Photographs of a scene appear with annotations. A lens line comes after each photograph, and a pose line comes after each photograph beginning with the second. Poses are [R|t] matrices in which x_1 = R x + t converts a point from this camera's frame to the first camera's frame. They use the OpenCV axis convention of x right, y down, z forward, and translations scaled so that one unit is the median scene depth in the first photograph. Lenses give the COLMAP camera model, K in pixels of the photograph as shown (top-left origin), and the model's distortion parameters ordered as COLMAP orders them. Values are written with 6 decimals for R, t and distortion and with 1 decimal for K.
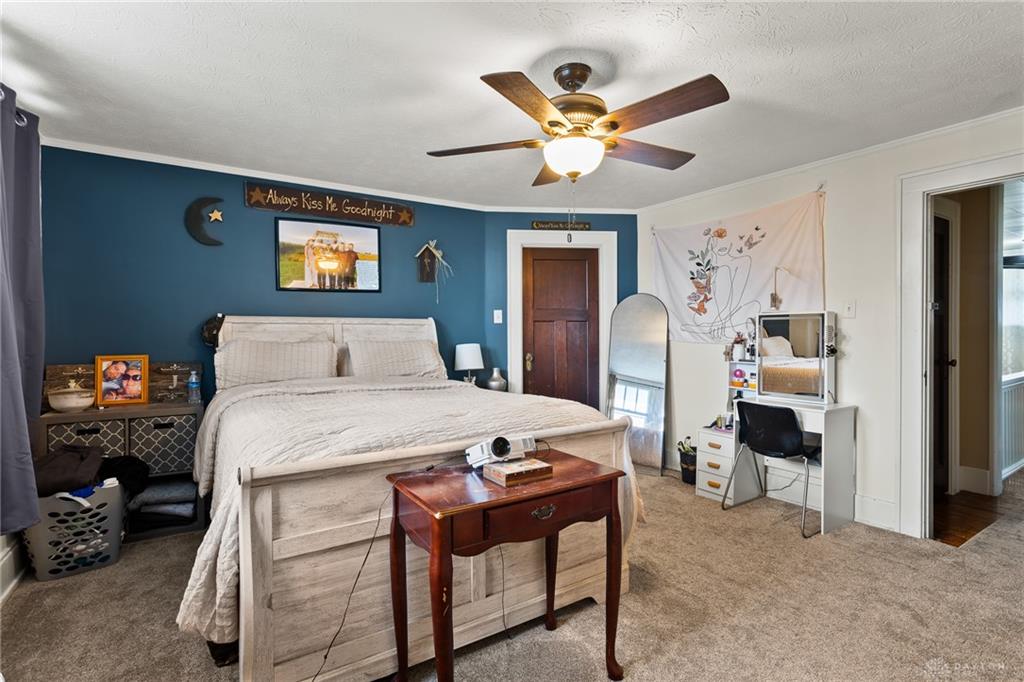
lens RADIAL K [[507.8, 0, 513.9], [0, 507.8, 340.4], [0, 0, 1]] dist [-0.058036, 0.034679]
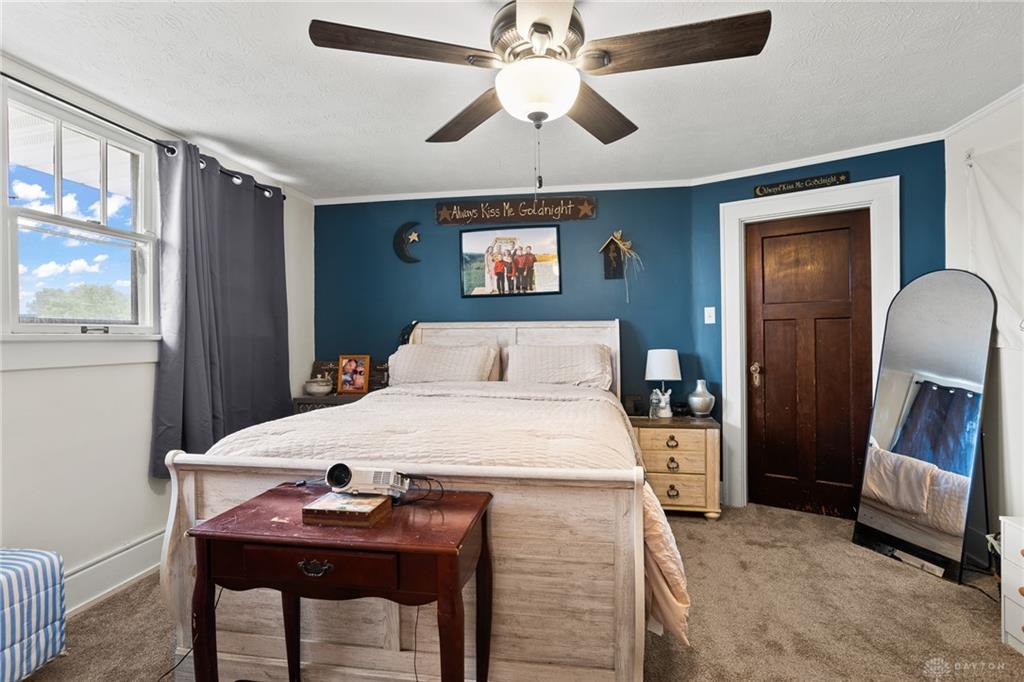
lens RADIAL K [[507.8, 0, 513.9], [0, 507.8, 340.4], [0, 0, 1]] dist [-0.058036, 0.034679]
pose [[0.731854, 0.001473, -0.681460, 0.338922], [-0.003718, 0.999991, -0.001831, -0.006282], [0.681451, 0.003874, 0.731853, 0.262941]]
